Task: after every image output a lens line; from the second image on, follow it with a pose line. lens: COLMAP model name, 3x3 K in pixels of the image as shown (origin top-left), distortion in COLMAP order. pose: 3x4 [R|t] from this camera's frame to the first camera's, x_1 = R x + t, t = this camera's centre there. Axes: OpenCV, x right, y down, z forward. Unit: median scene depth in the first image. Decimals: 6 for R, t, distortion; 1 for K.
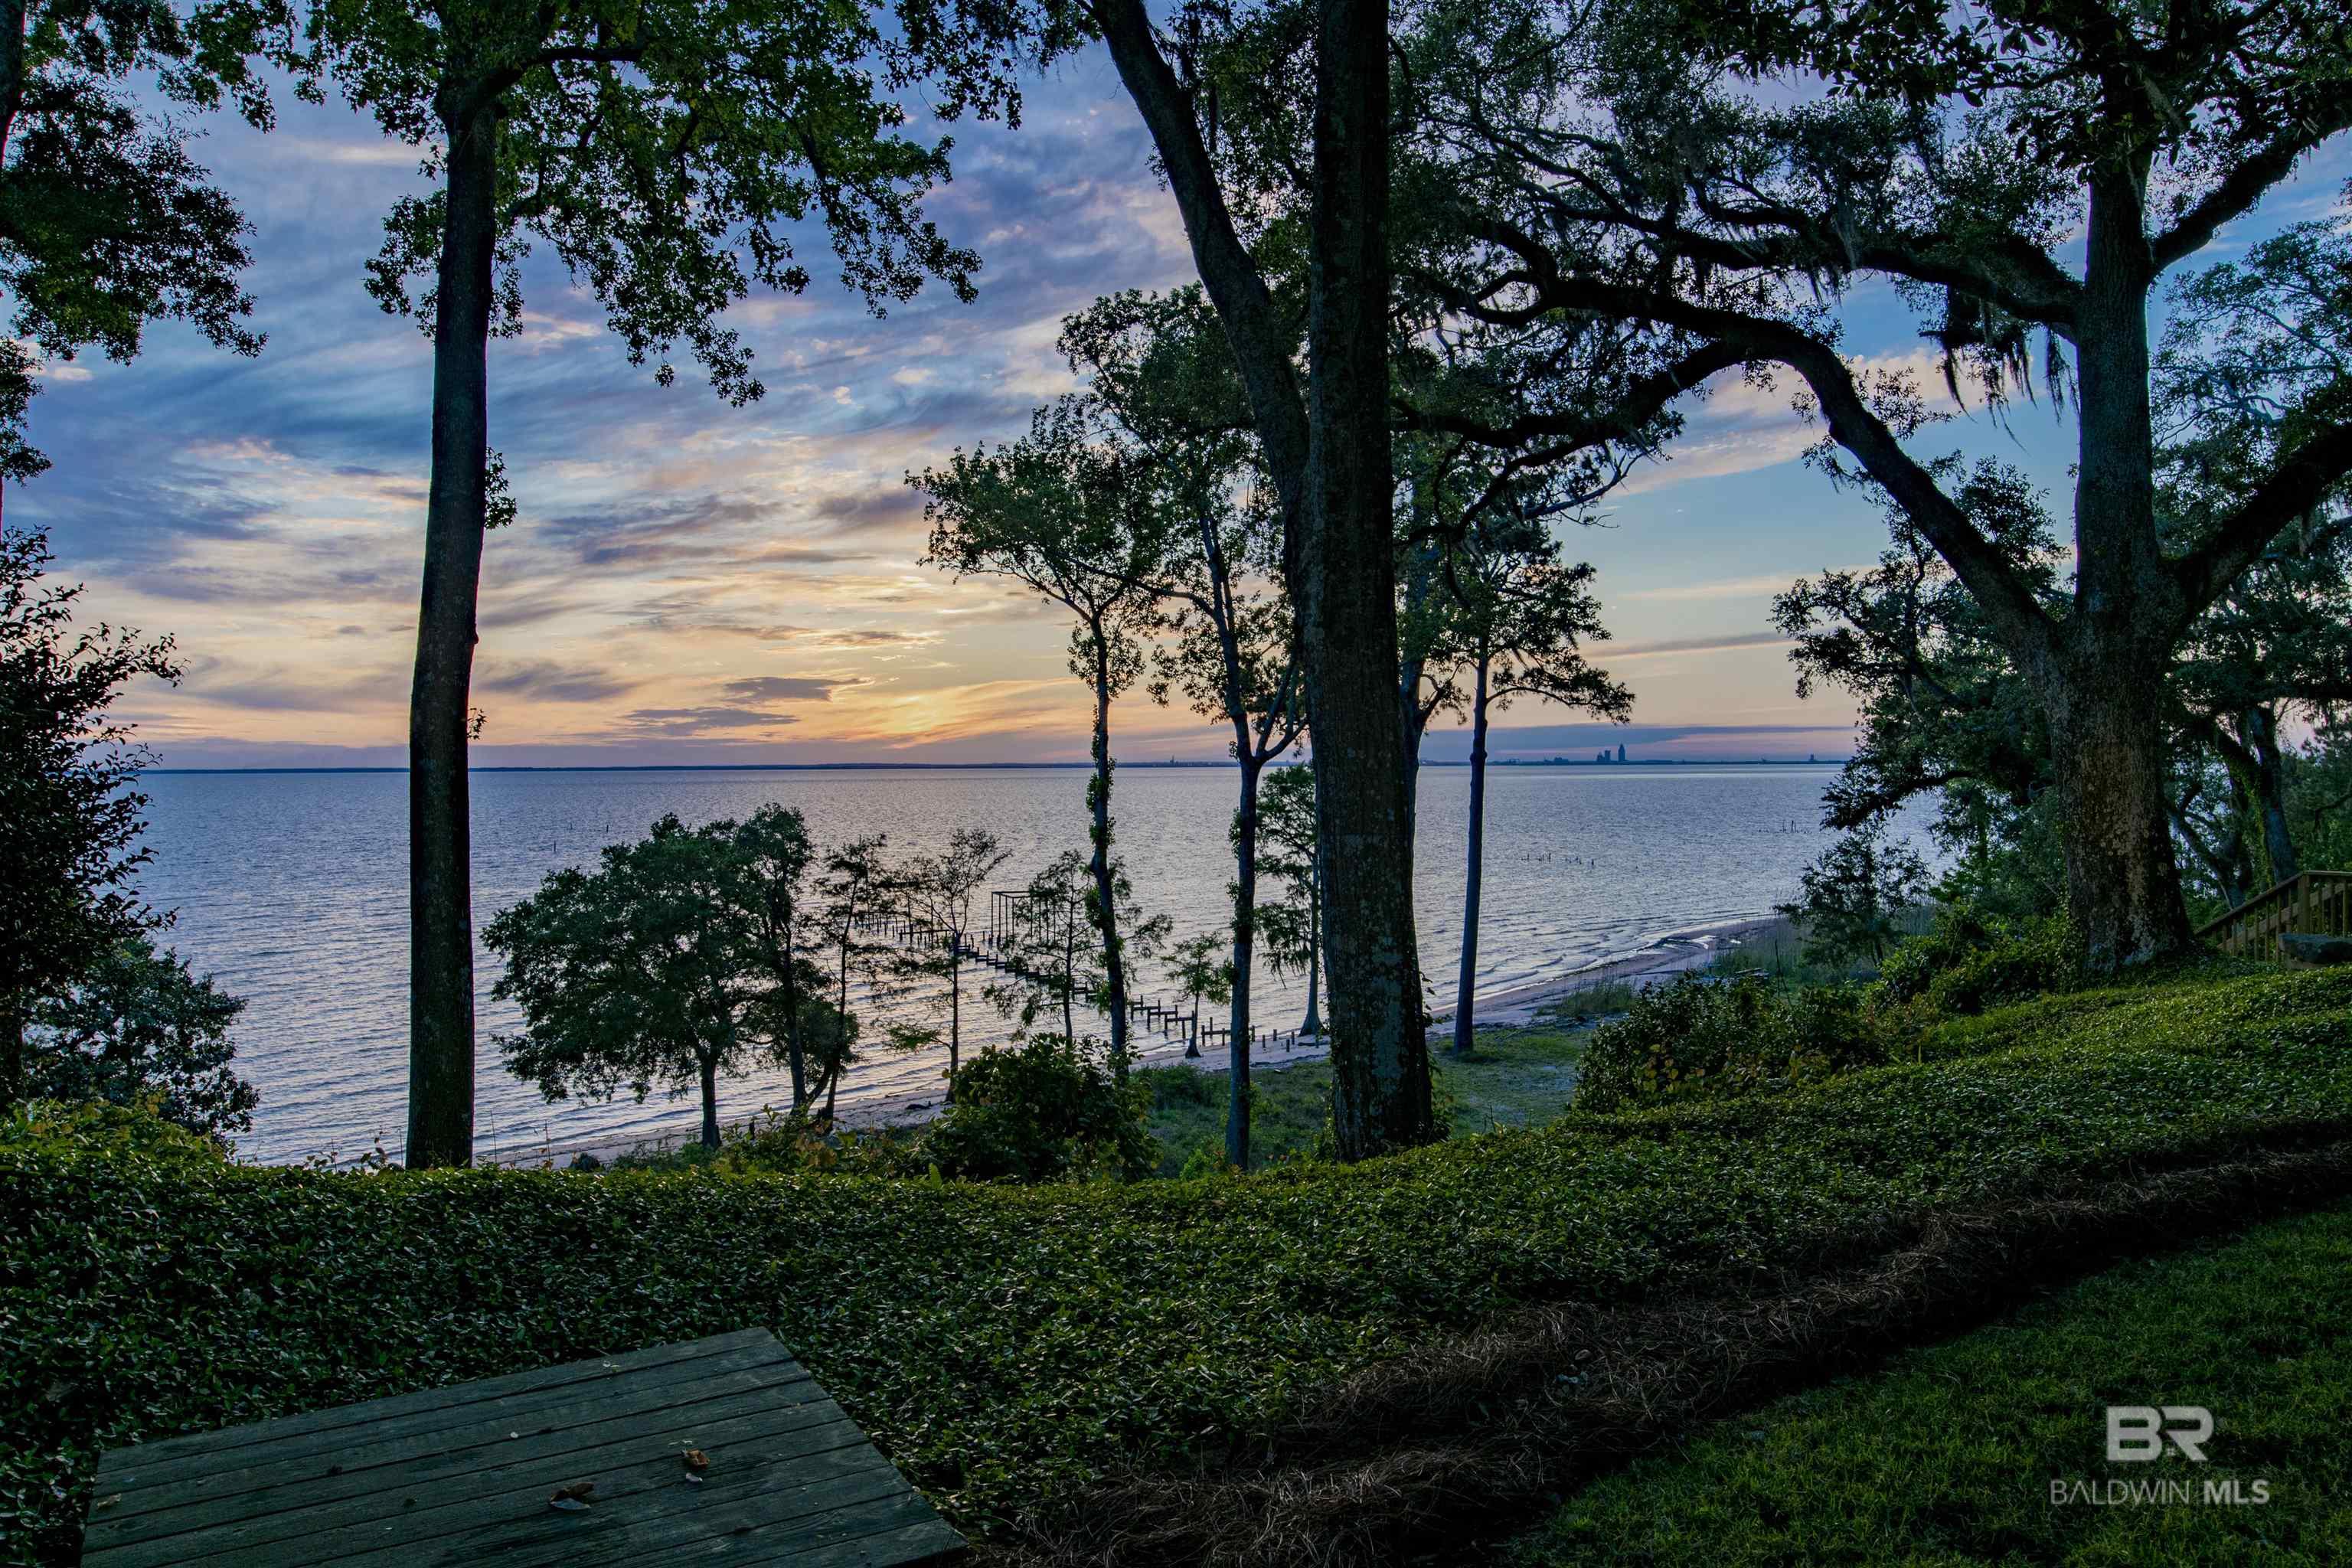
lens RADIAL K [[1684.2, 0, 1188.5], [0, 1684.2, 784.7], [0, 0, 1]] dist [-0.019058, 0.002237]
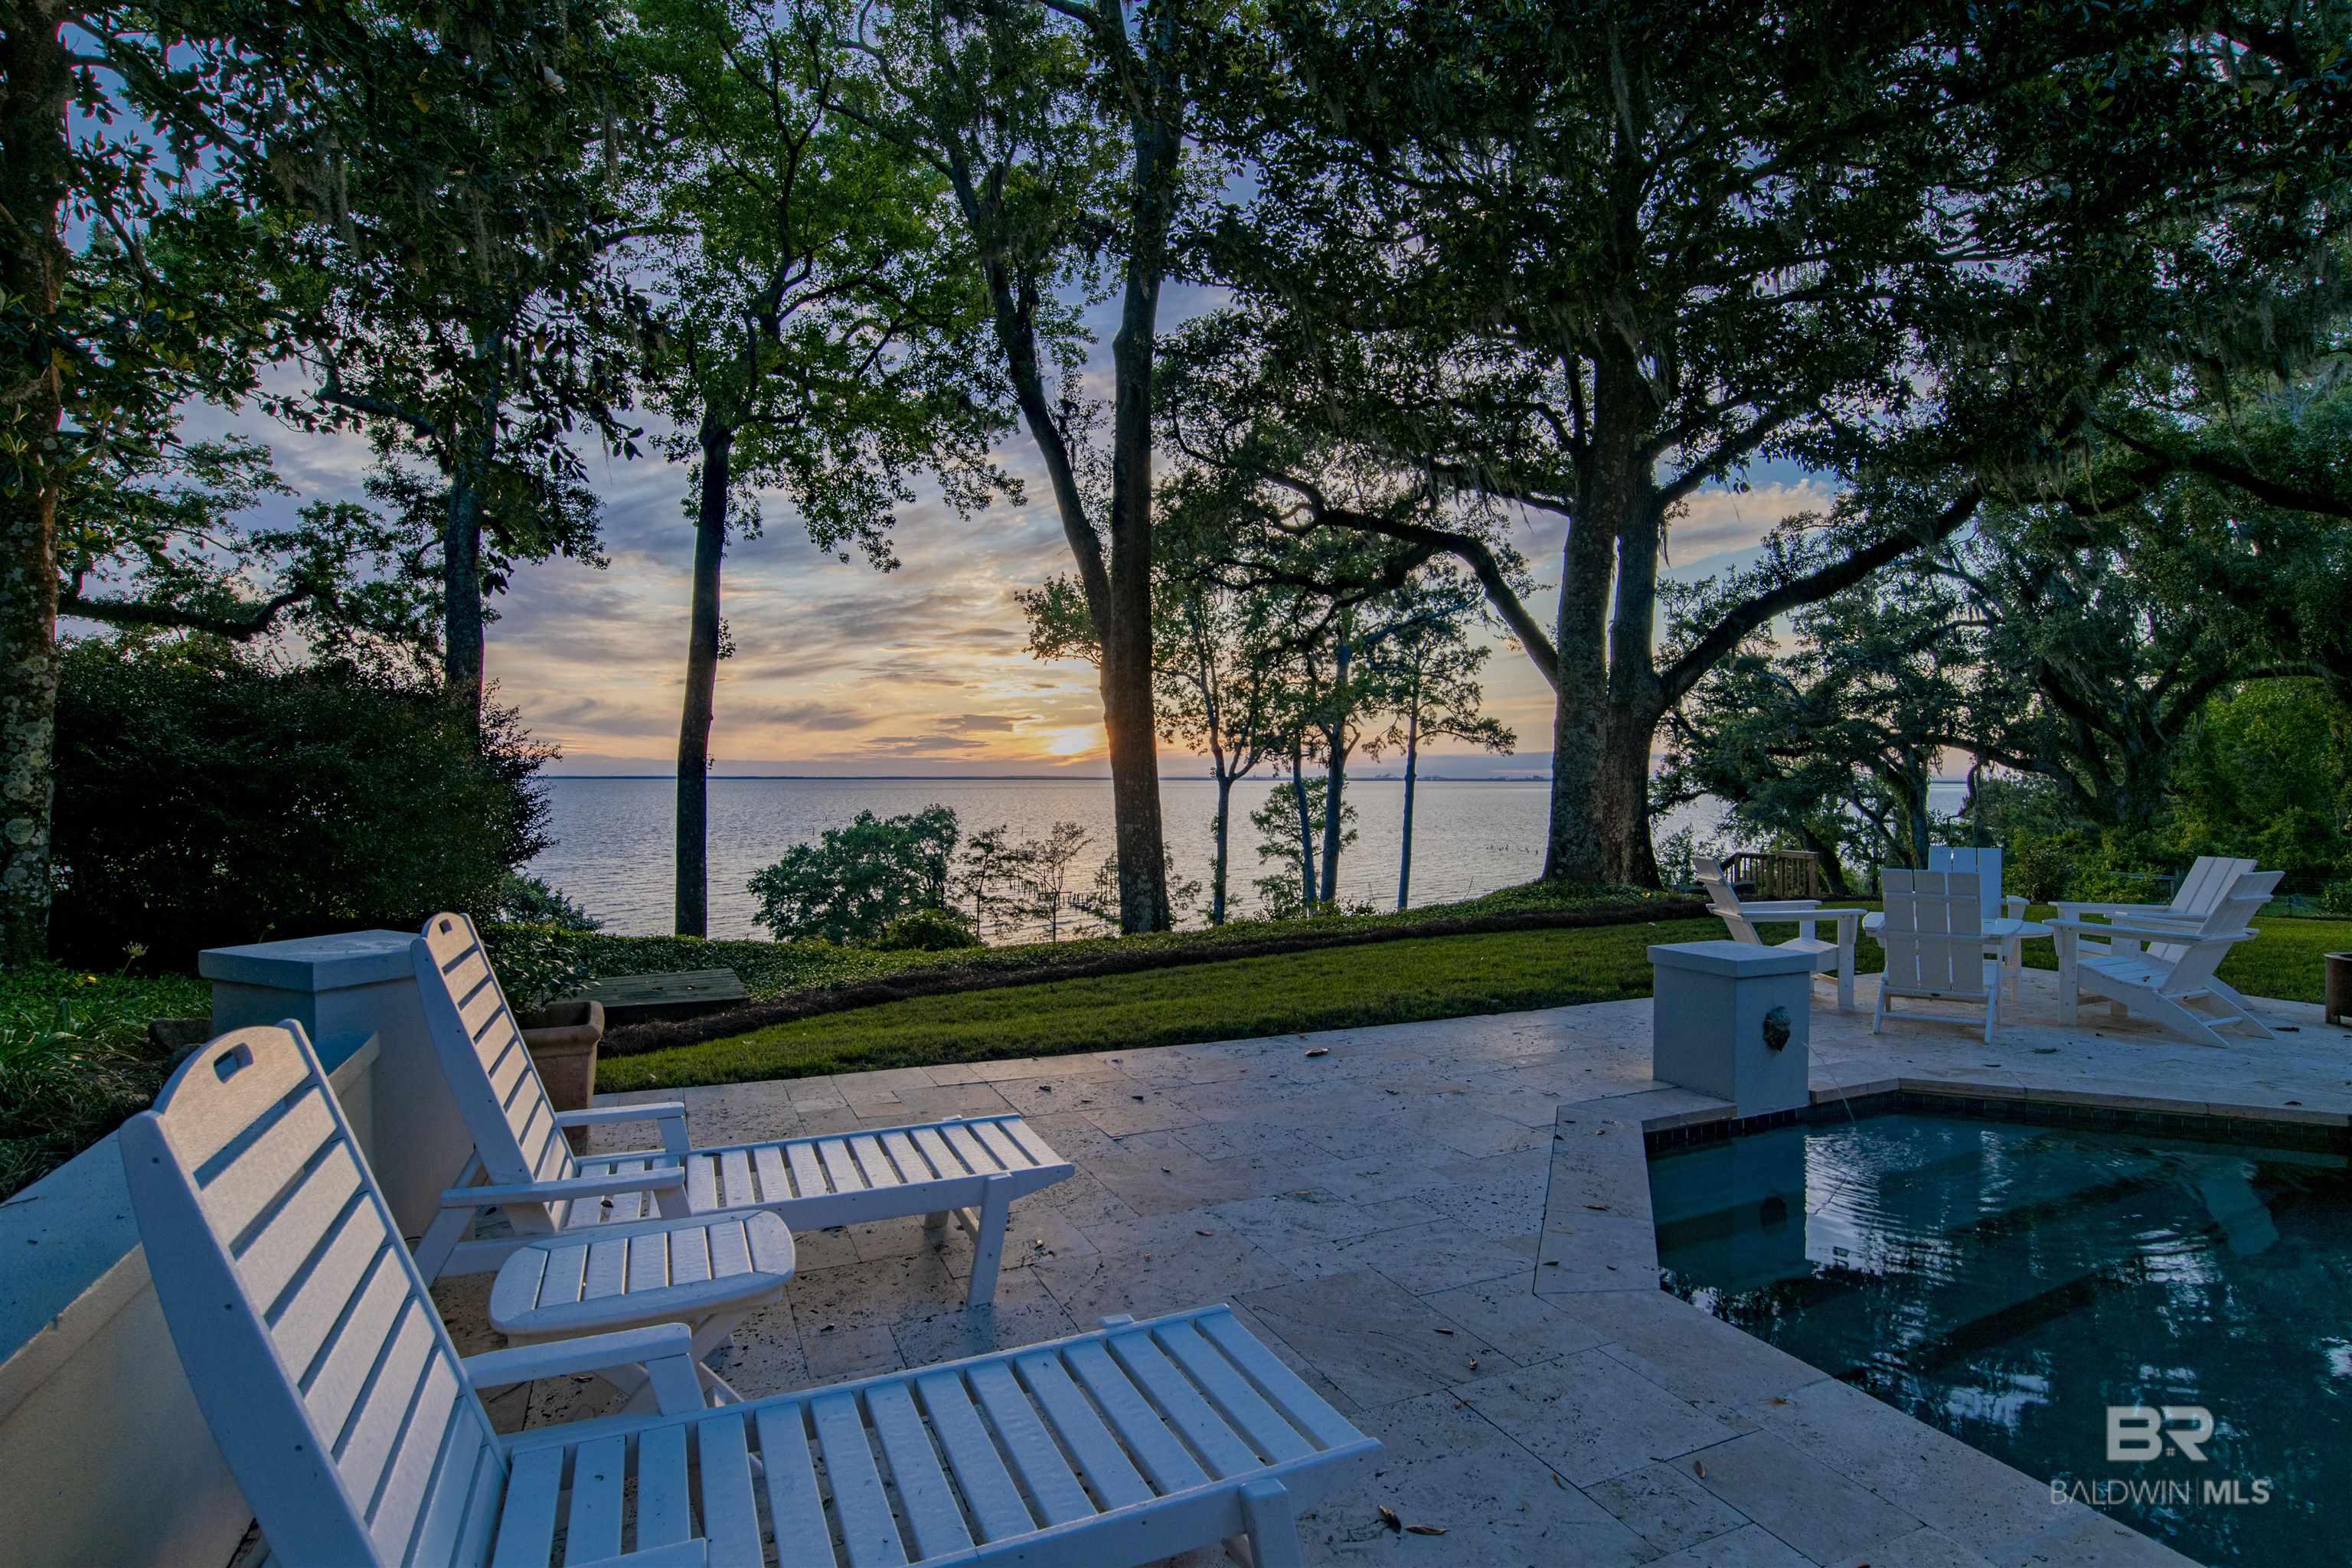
lens RADIAL K [[1215.0, 0, 1183.1], [0, 1215.0, 779.1], [0, 0, 1]] dist [-0.052708, 0.025786]
pose [[0.997589, 0.008425, -0.068888, 0.057519], [-0.009204, 0.999897, -0.010997, -0.001638], [0.068788, 0.011605, 0.997564, -0.093770]]
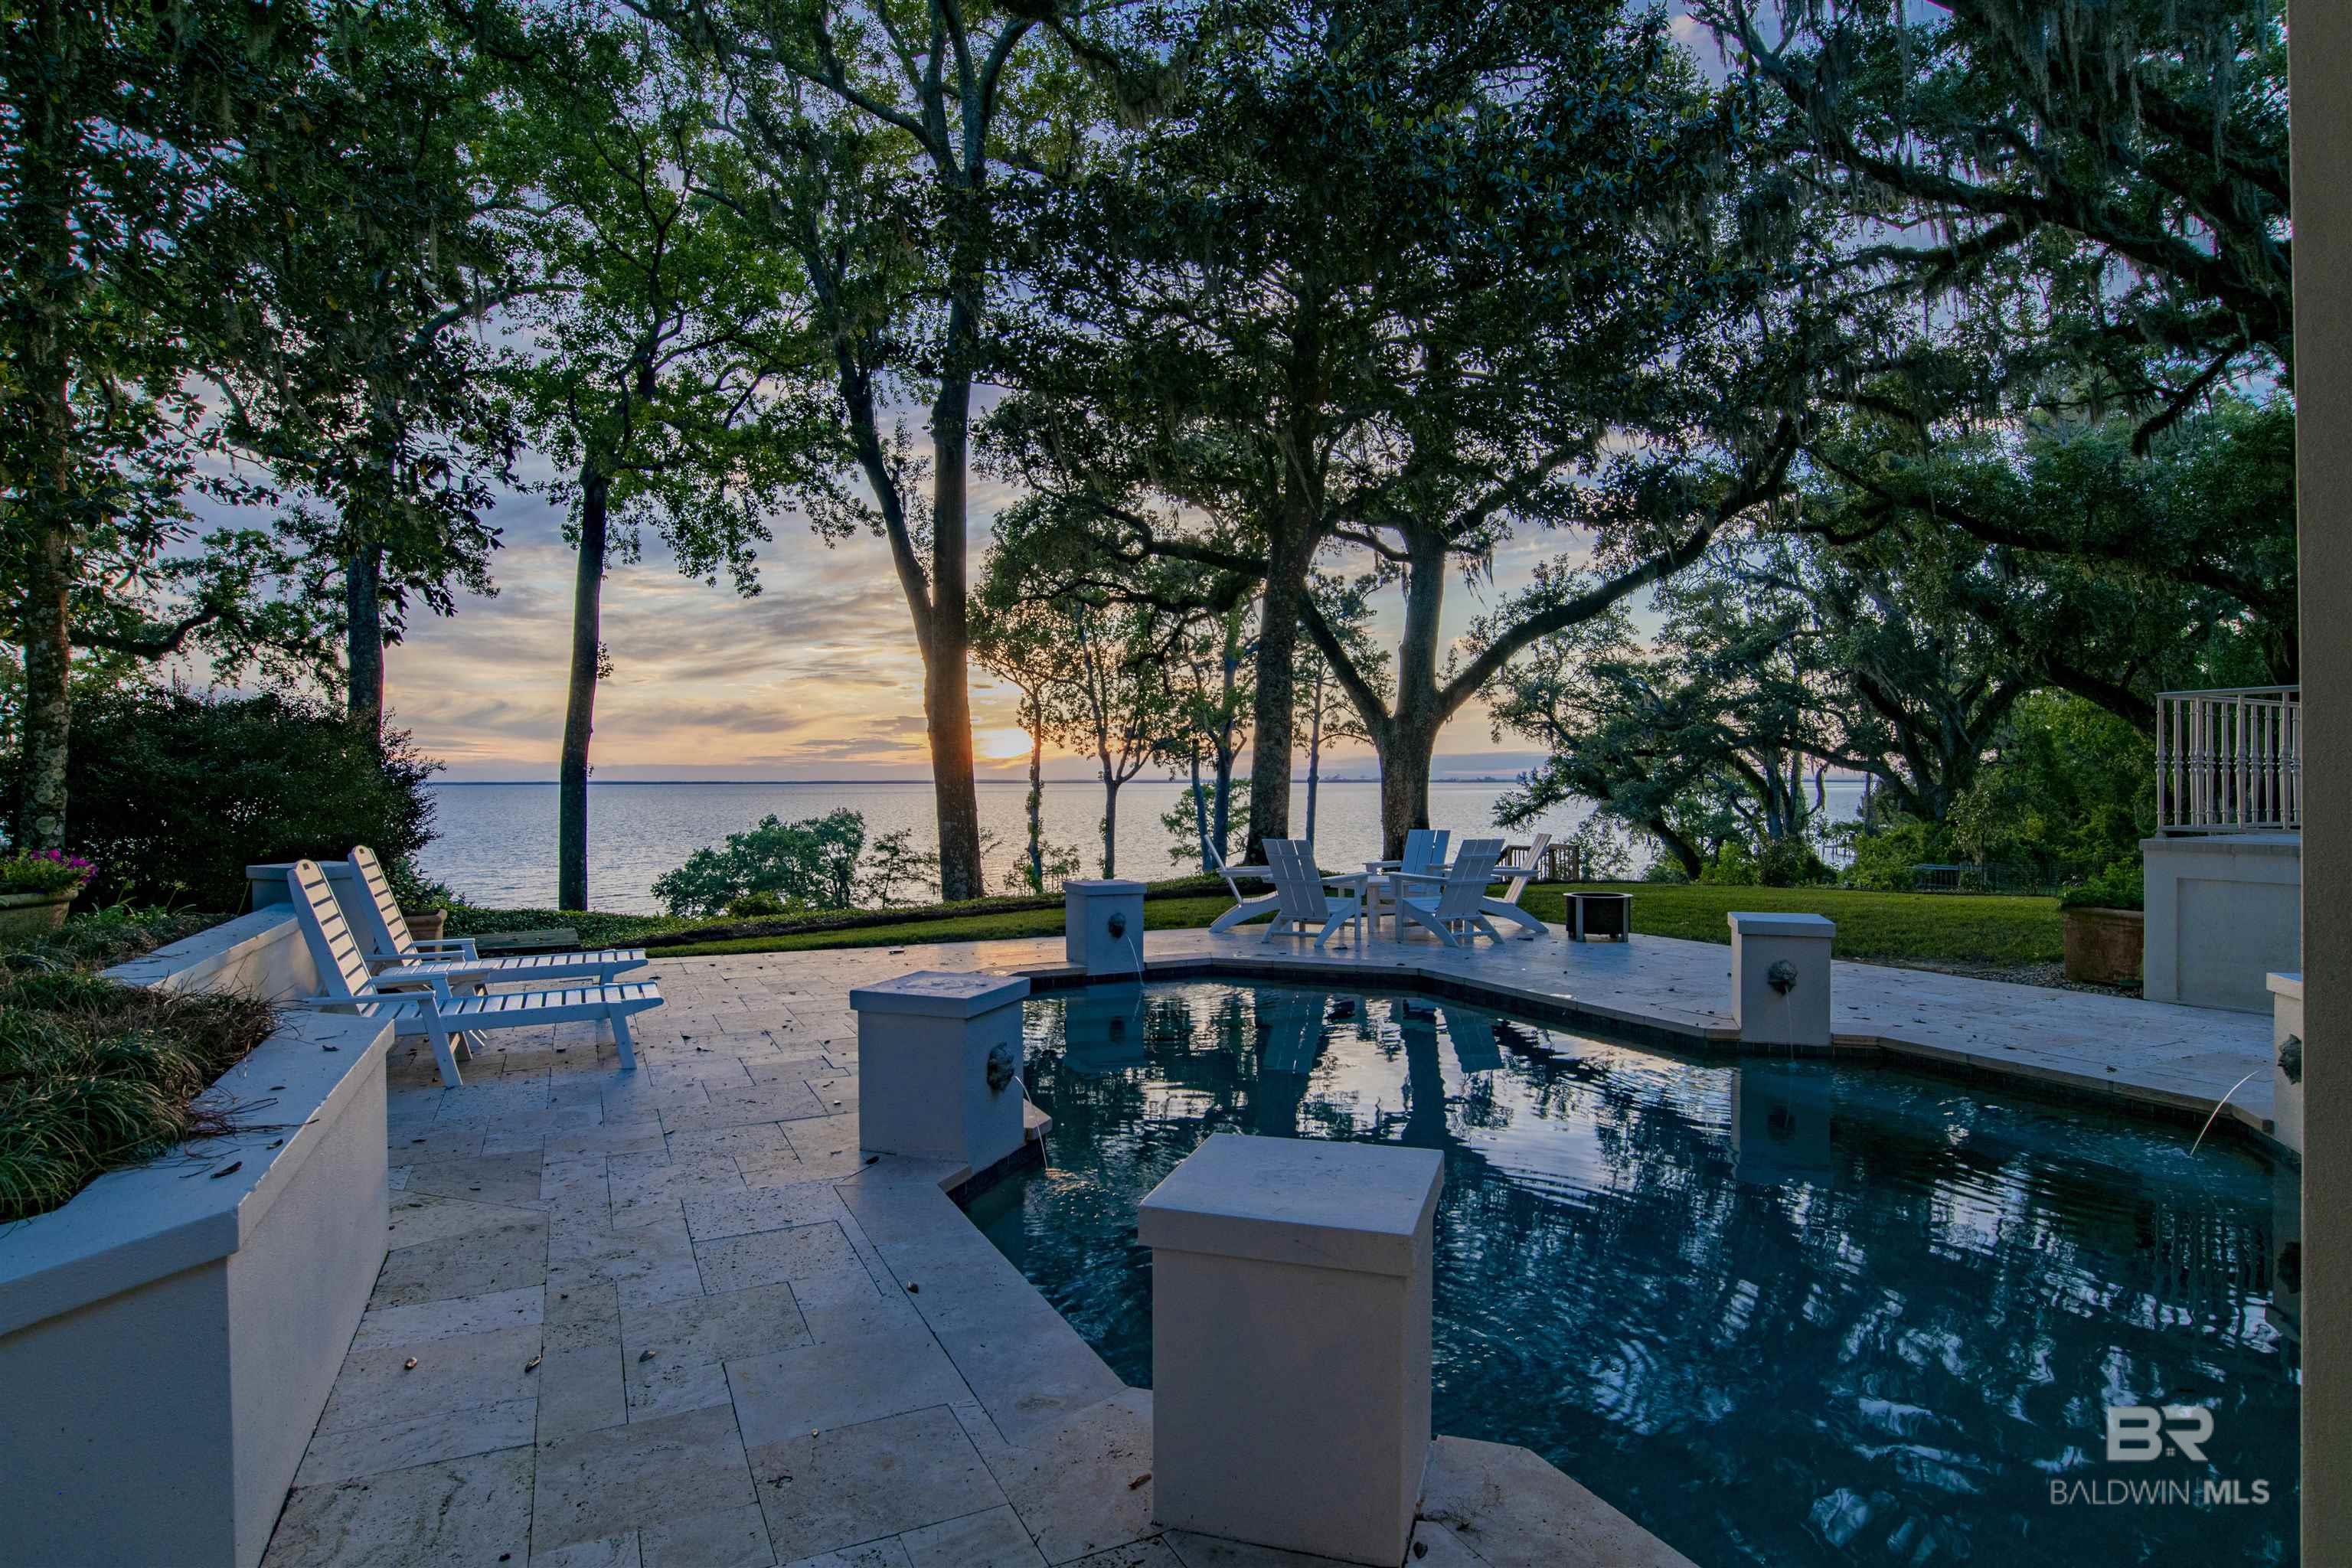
lens RADIAL K [[1253.8, 0, 1176.0], [0, 1253.8, 784.0], [0, 0, 1]] dist [-0.036653, 0.018830]
pose [[0.999562, 0.003462, -0.029406, 0.101845], [-0.003746, 0.999947, -0.009610, -0.001434], [0.029371, 0.009716, 0.999521, -0.158272]]
